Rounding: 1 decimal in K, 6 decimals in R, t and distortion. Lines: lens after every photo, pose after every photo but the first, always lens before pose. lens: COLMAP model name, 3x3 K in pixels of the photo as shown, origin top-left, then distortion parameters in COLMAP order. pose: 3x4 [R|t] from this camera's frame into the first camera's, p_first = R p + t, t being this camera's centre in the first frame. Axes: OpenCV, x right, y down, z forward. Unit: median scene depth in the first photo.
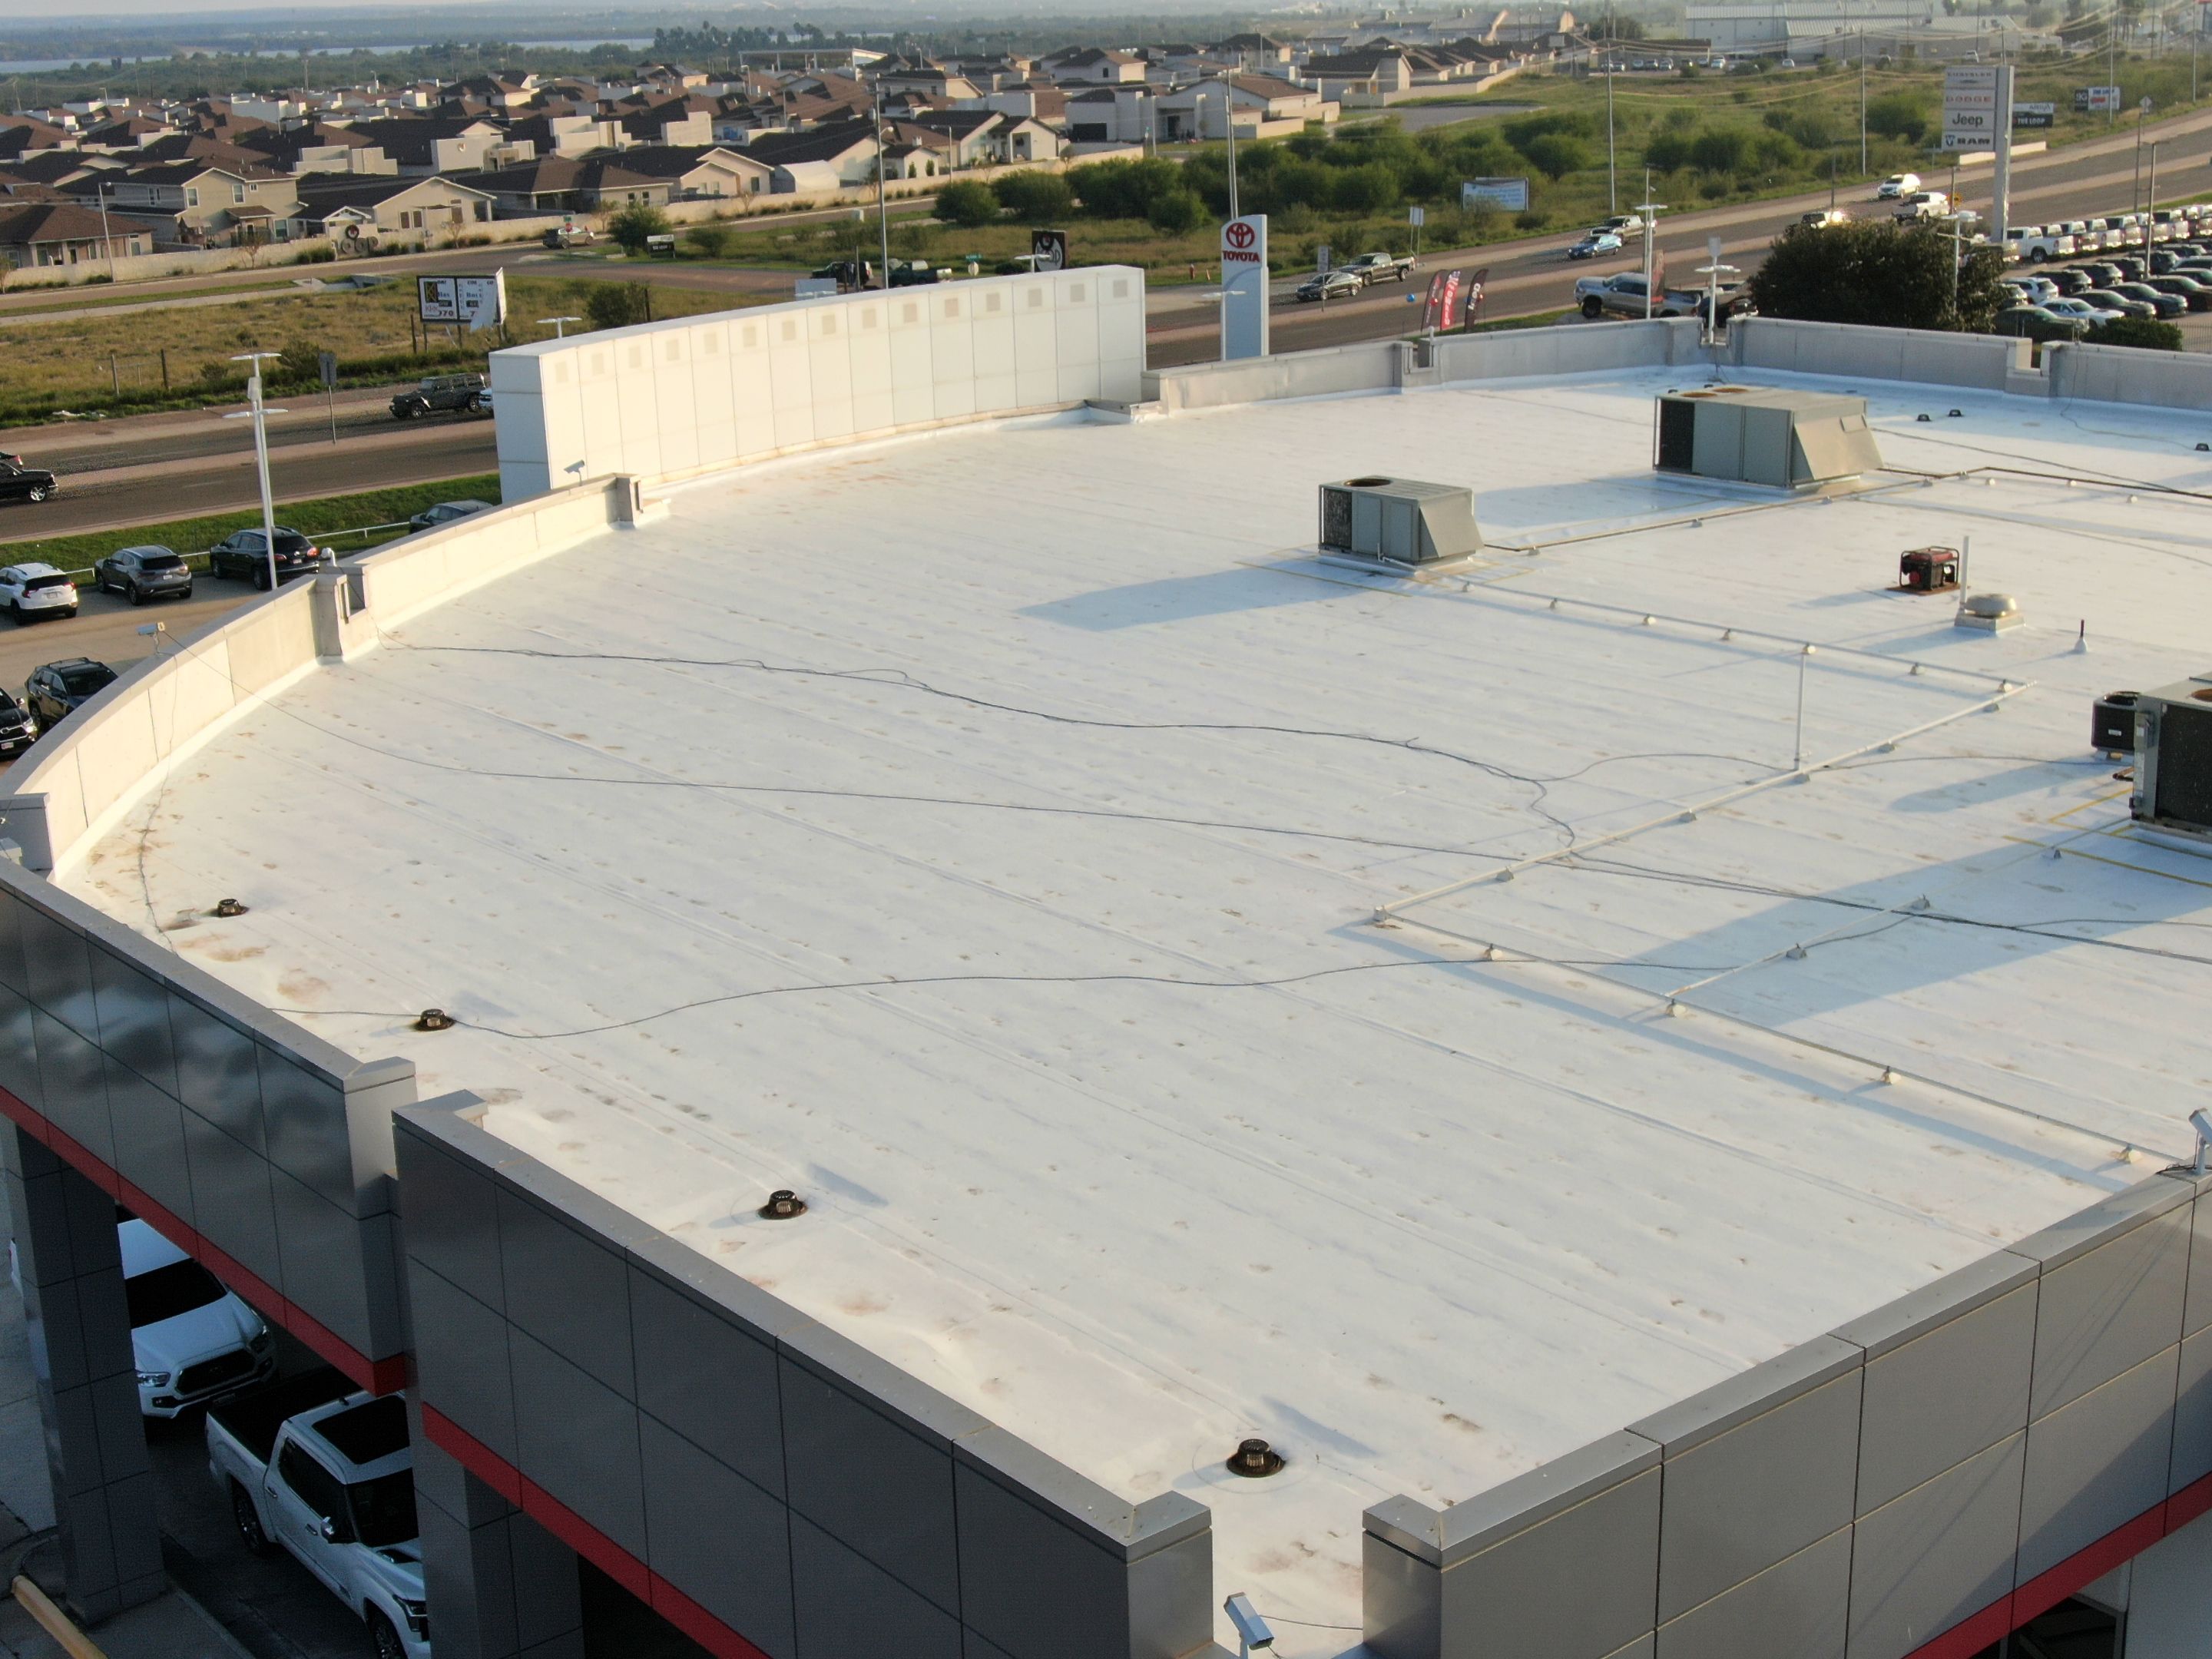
lens RADIAL K [[2890.3, 0, 1106.0], [0, 2890.3, 829.5], [0, 0, 1]] dist [0.239072, -1.019932]
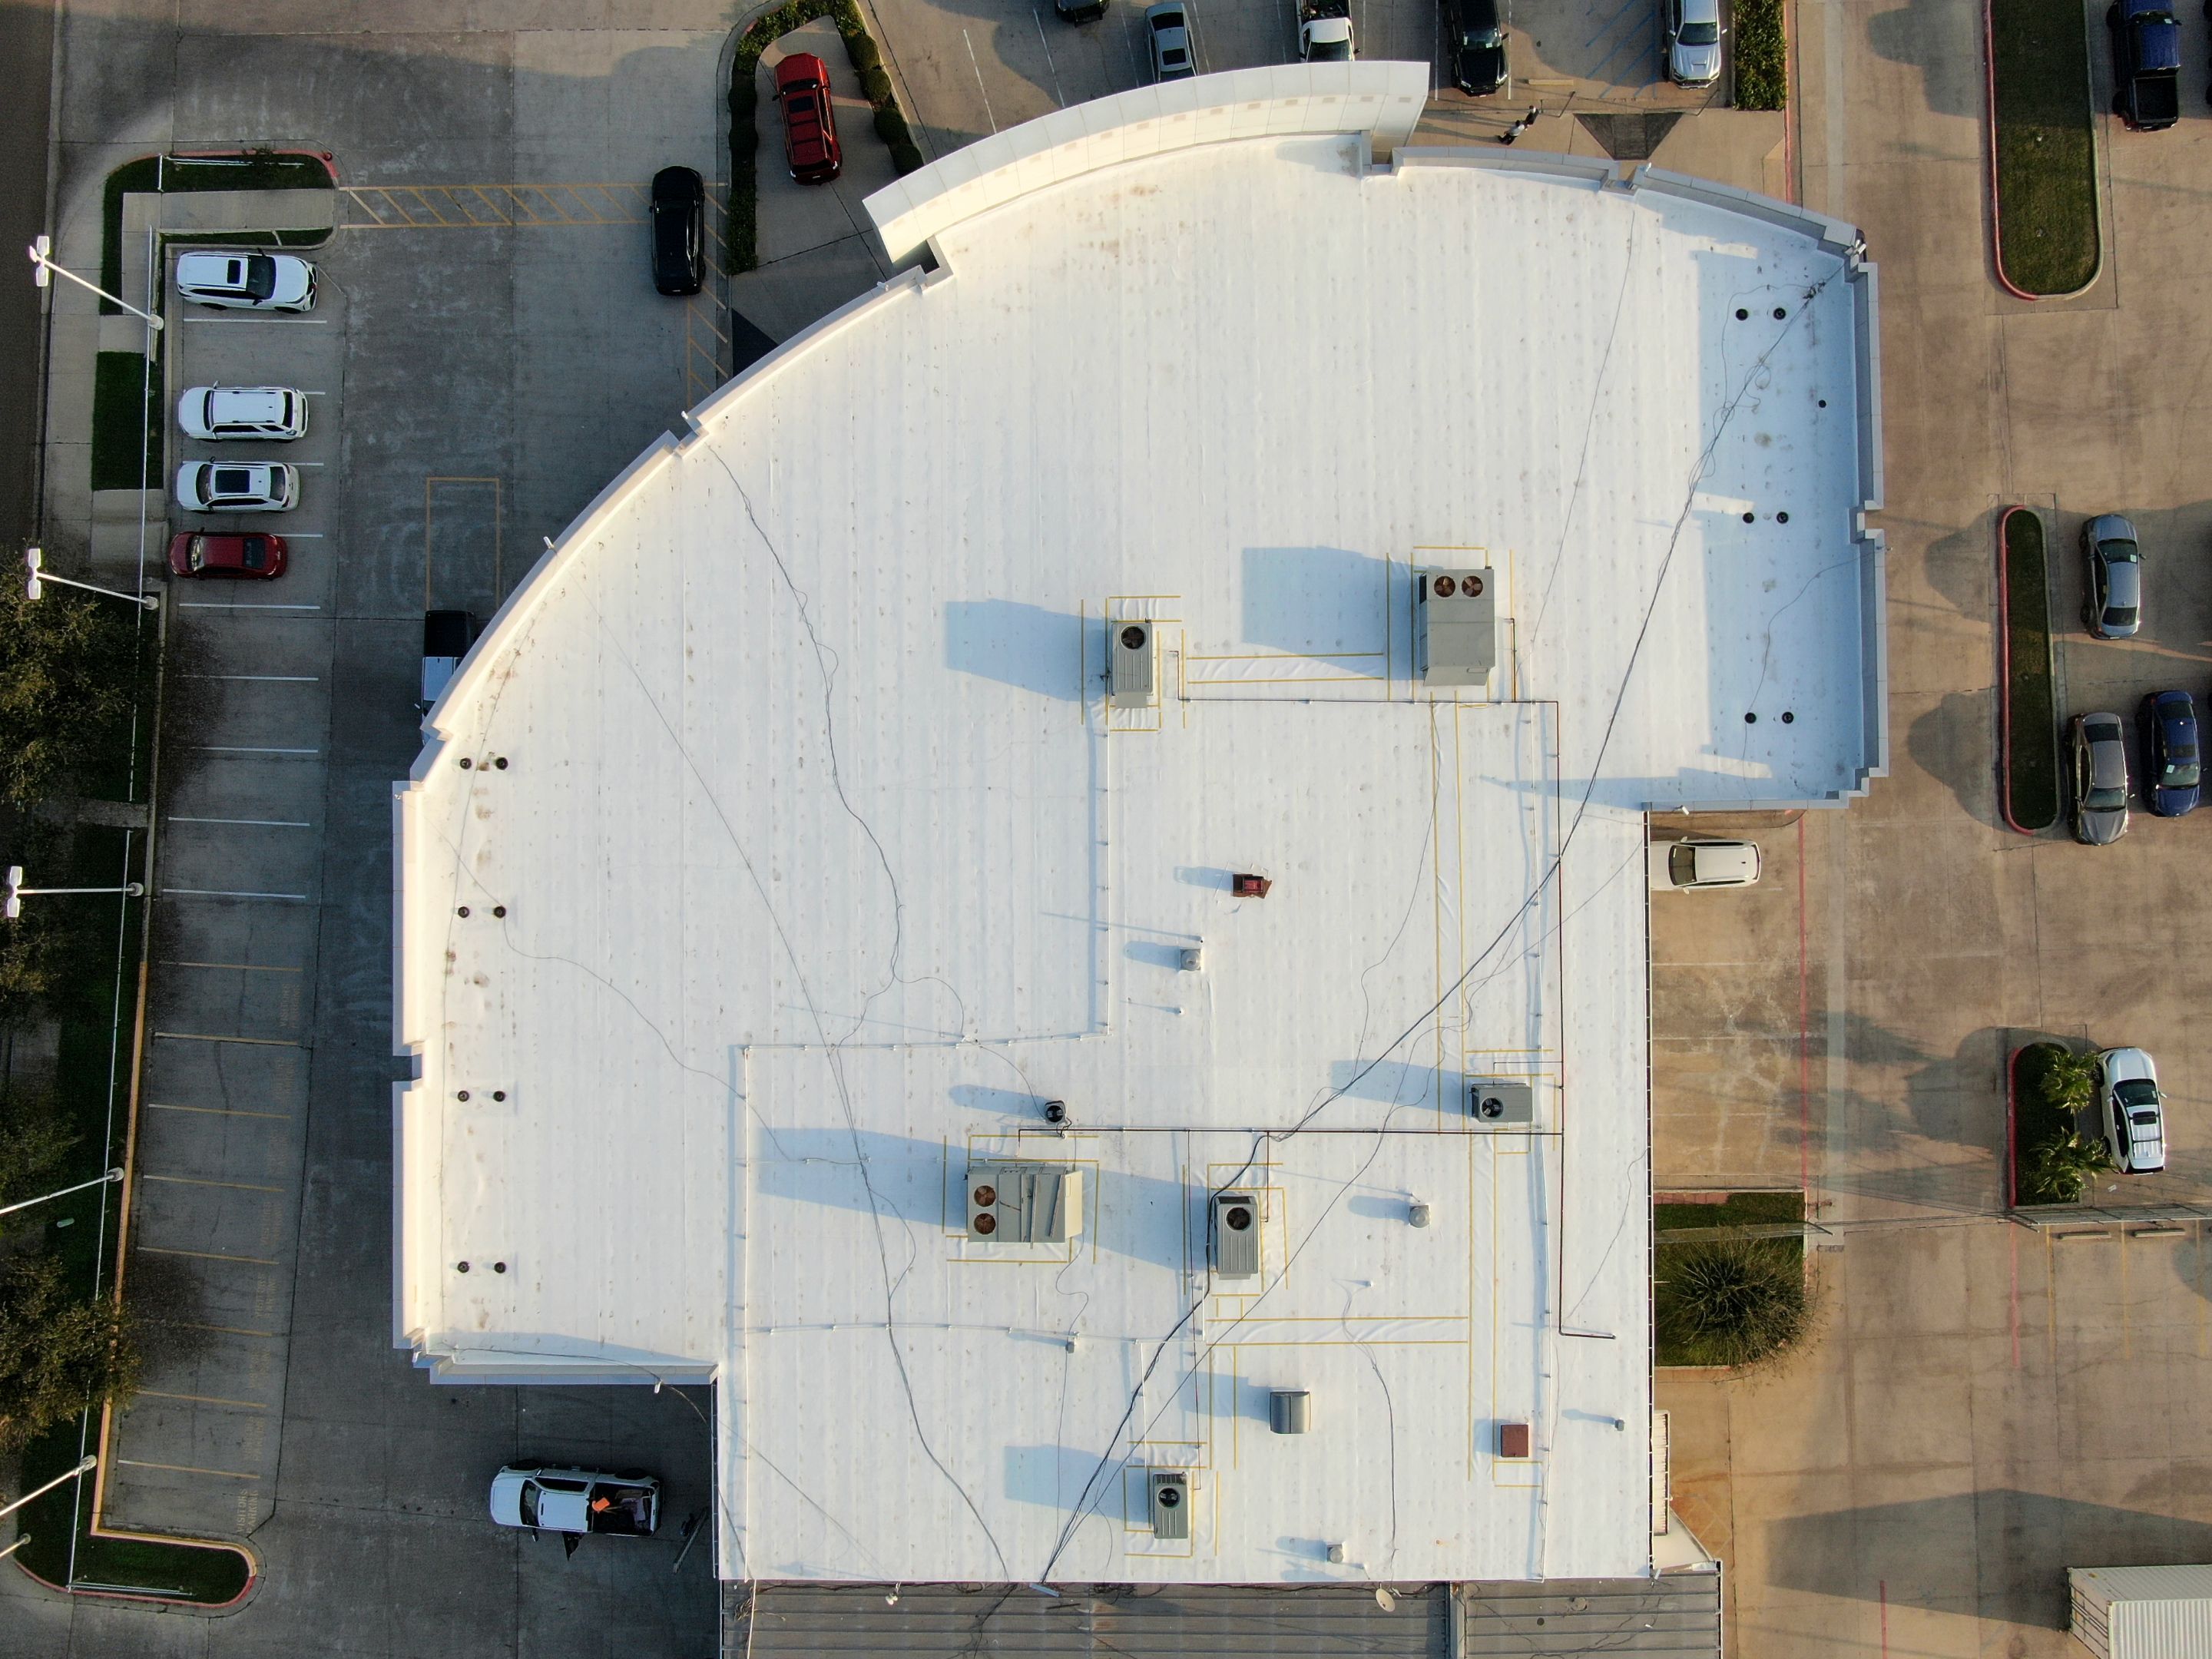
lens RADIAL K [[1587.9, 0, 1106.0], [0, 1587.9, 829.5], [0, 0, 1]] dist [-0.026070, 0.009259]
pose [[0.776808, 0.629642, 0.010958, 0.211558], [-0.185359, 0.211984, 0.959534, -1.630563], [0.601840, -0.747405, 0.281381, 0.850143]]
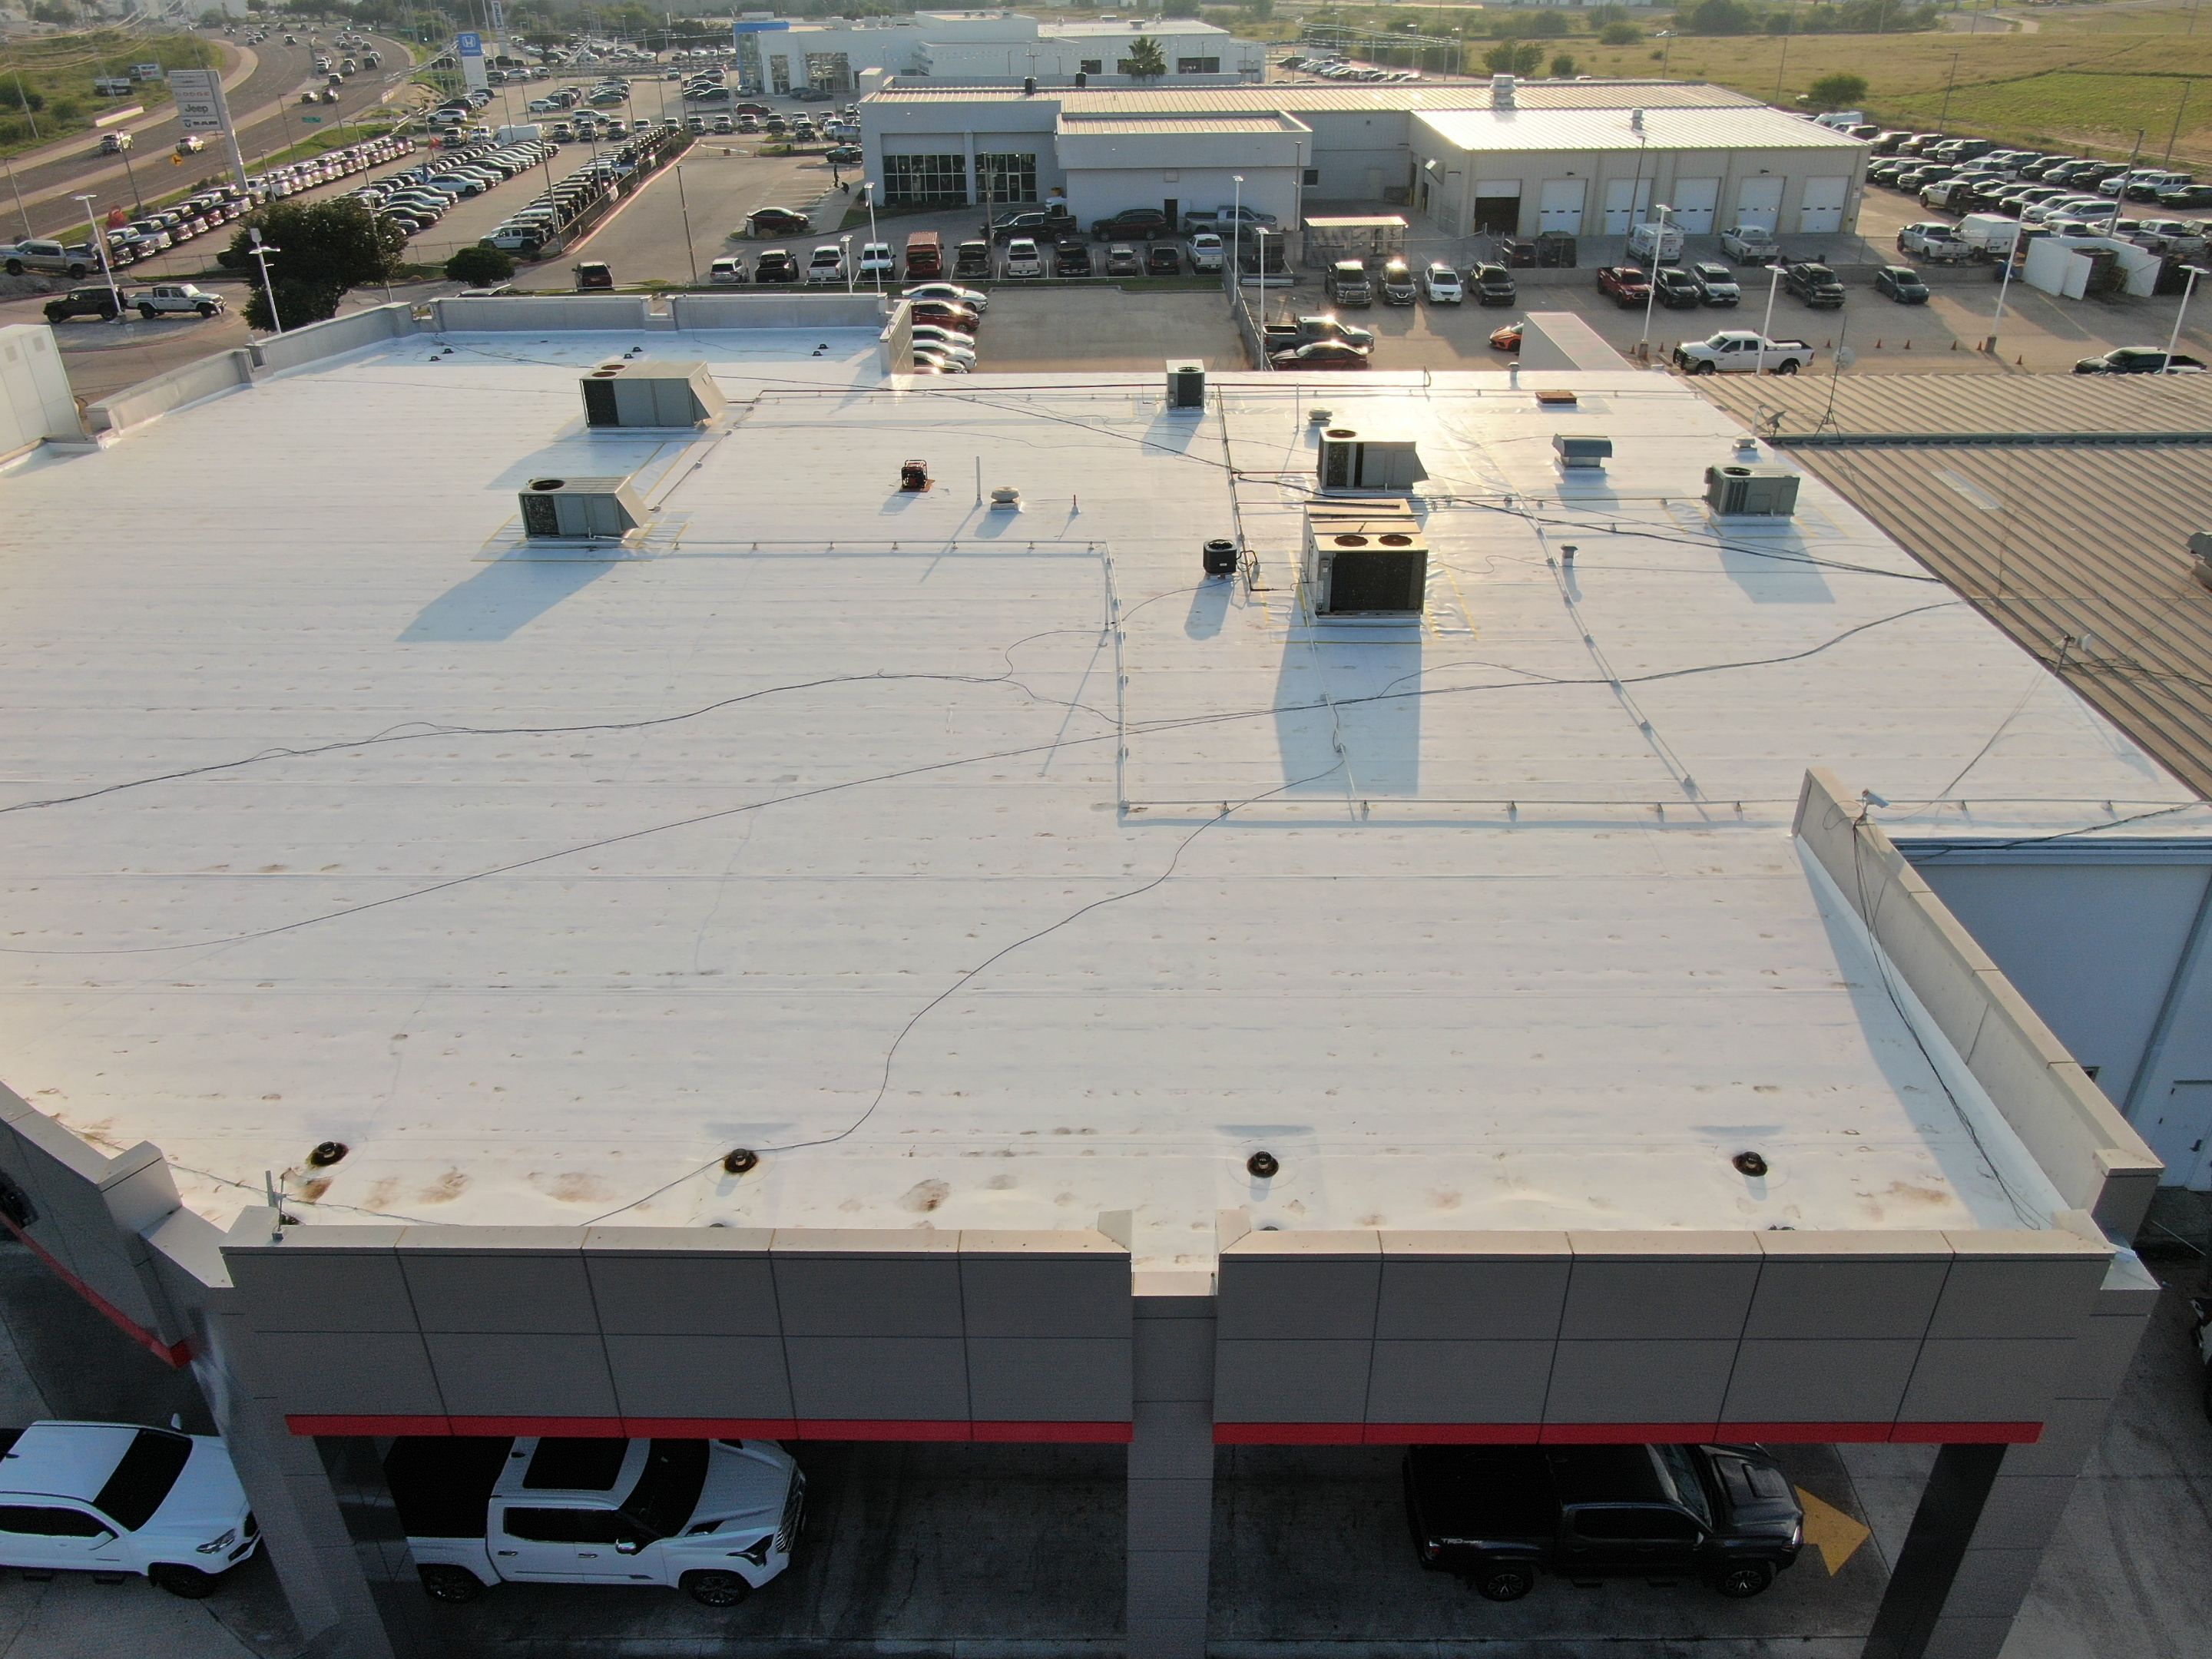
lens RADIAL K [[1587.9, 0, 1106.0], [0, 1587.9, 829.5], [0, 0, 1]] dist [-0.026070, 0.009259]
pose [[0.643062, -0.353191, 0.679505, -0.462000], [0.199639, 0.933932, 0.296505, -0.197851], [-0.739335, -0.055016, 0.671087, 0.393386]]
